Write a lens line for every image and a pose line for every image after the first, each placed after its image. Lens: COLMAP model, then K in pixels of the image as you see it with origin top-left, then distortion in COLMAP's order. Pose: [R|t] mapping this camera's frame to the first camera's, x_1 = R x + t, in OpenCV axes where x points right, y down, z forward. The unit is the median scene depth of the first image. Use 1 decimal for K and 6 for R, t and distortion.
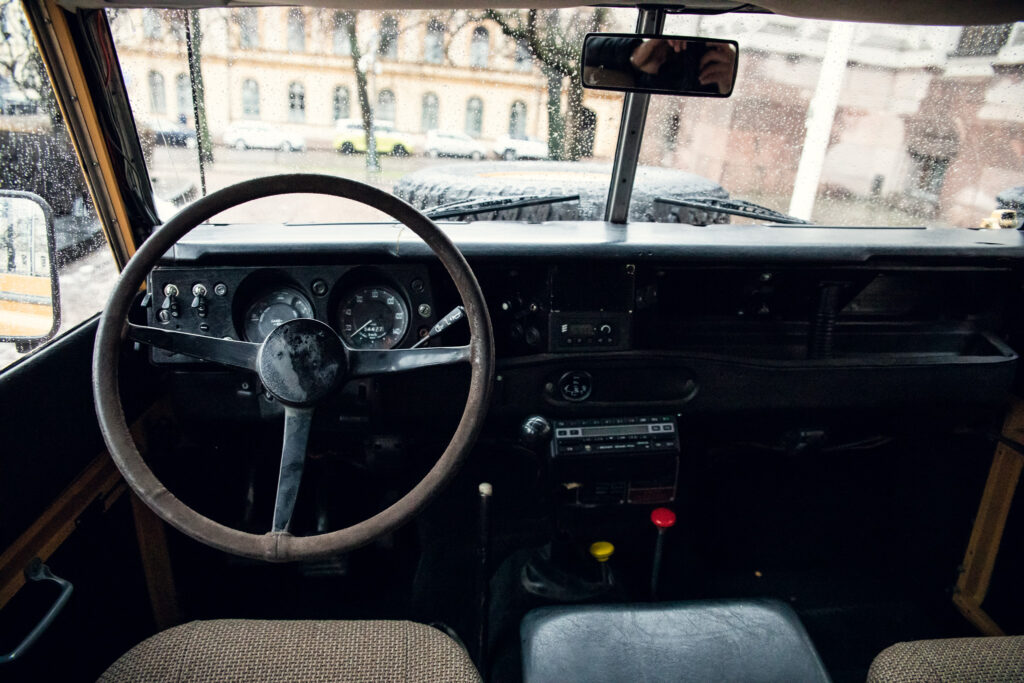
lens RADIAL K [[693.0, 0, 512.0], [0, 693.0, 341.5], [0, 0, 1]] dist [-0.123767, 0.093430]
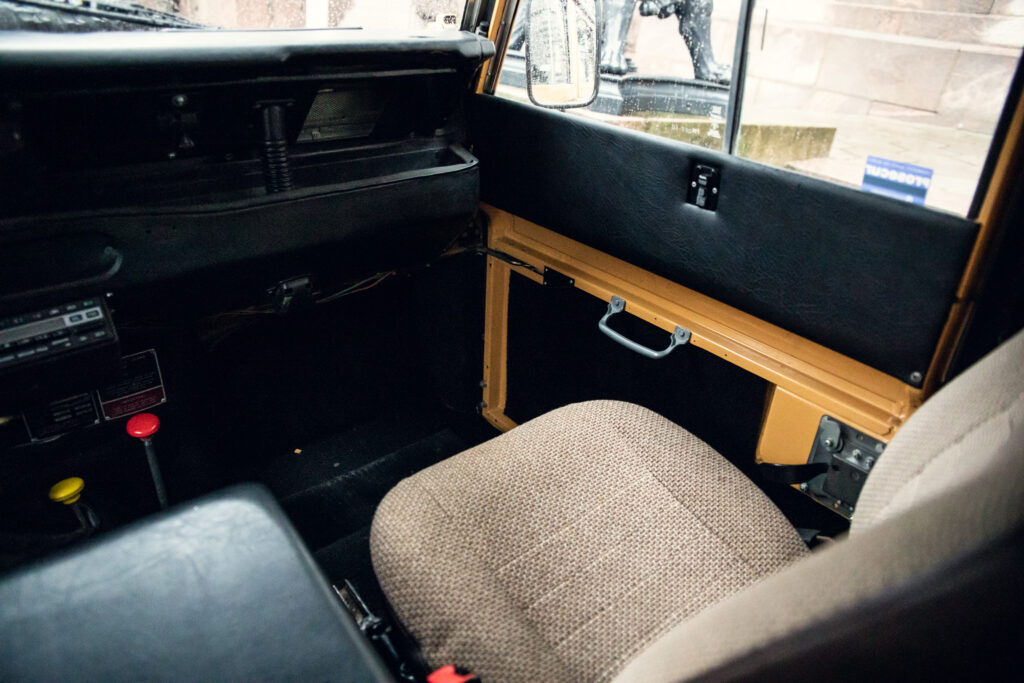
lens RADIAL K [[693.0, 0, 512.0], [0, 693.0, 341.5], [0, 0, 1]] dist [-0.123767, 0.093430]
pose [[0.807830, -0.253506, 0.532114, 0.198284], [0.164218, 0.963838, 0.209877, 0.074716], [-0.566077, -0.082162, 0.820247, 0.121518]]
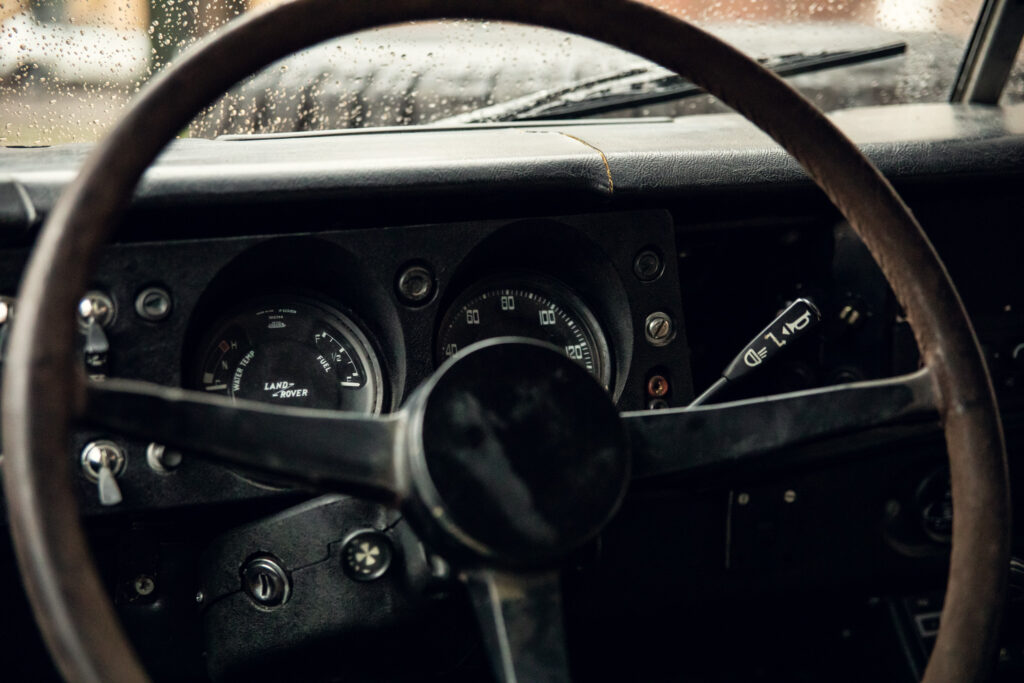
lens RADIAL K [[1794.1, 0, 512.0], [0, 1794.1, 341.5], [0, 0, 1]] dist [0.186066, 0.087589]
pose [[0.964225, -0.074706, 0.254342, -0.414658], [0.103644, 0.989336, -0.102329, 0.052306], [-0.243985, 0.125030, 0.961685, 0.024073]]
